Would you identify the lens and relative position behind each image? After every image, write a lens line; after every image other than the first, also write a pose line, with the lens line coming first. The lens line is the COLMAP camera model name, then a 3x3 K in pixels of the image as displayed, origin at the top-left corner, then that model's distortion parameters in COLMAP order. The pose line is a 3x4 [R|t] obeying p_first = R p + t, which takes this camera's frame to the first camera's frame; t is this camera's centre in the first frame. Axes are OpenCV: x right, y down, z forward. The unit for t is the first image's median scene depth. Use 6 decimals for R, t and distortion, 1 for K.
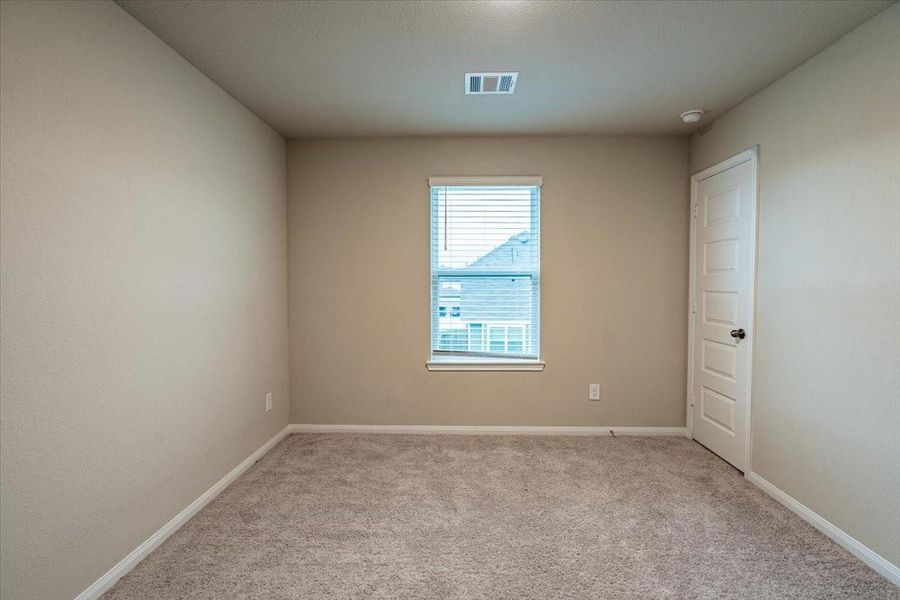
lens RADIAL K [[403.0, 0, 450.0], [0, 403.0, 300.0], [0, 0, 1]] dist [-0.001859, 0.000043]
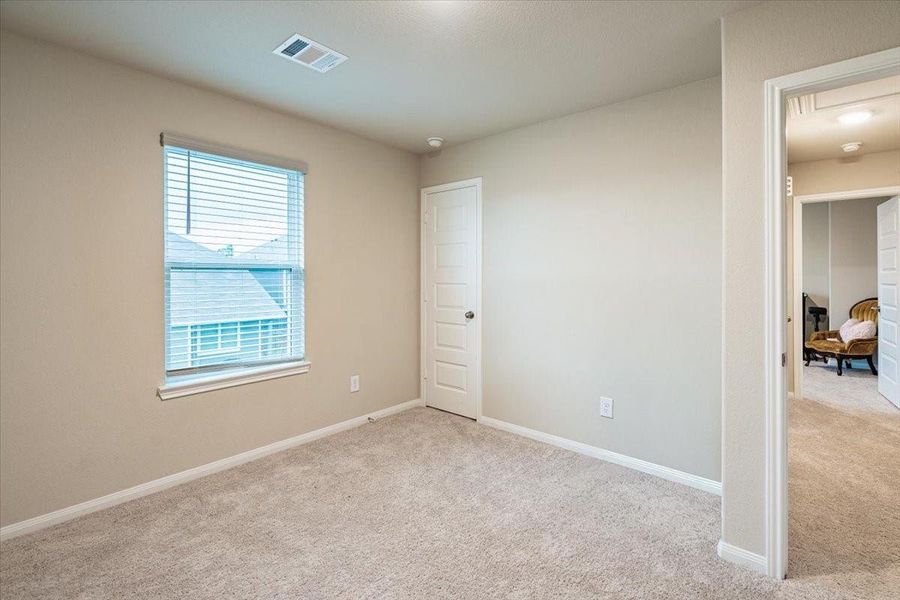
lens RADIAL K [[417.8, 0, 452.1], [0, 417.8, 283.4], [0, 0, 1]] dist [-0.000188, 0.000854]
pose [[0.638719, -0.014471, 0.769304, -0.326412], [0.033917, 0.999381, -0.009361, -0.008159], [-0.768692, 0.032072, 0.638814, 0.141259]]
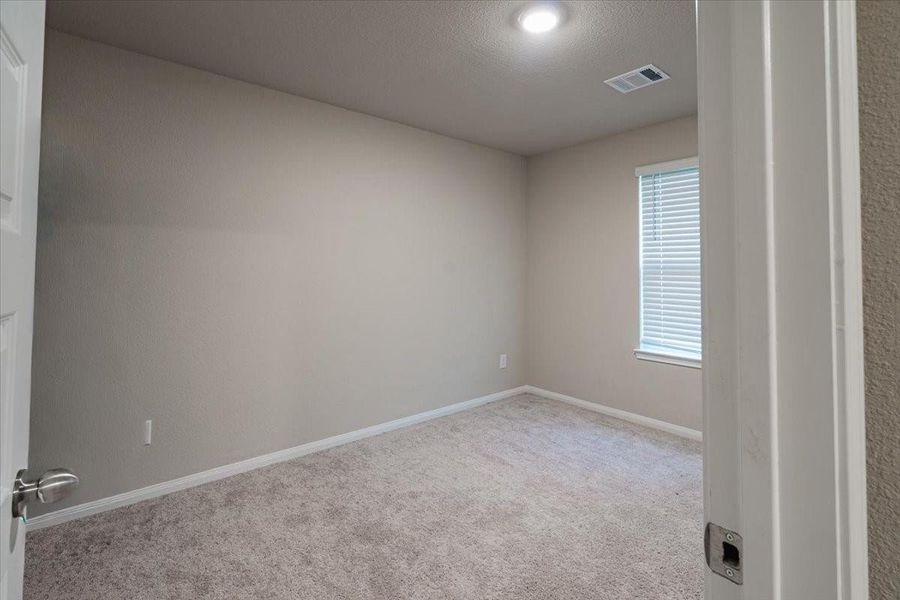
lens RADIAL K [[417.8, 0, 452.1], [0, 417.8, 283.4], [0, 0, 1]] dist [-0.000188, 0.000854]
pose [[0.667287, 0.022087, -0.744473, 0.449185], [-0.025386, 0.999654, 0.006904, -0.005446], [0.744368, 0.014292, 0.667617, -0.029833]]
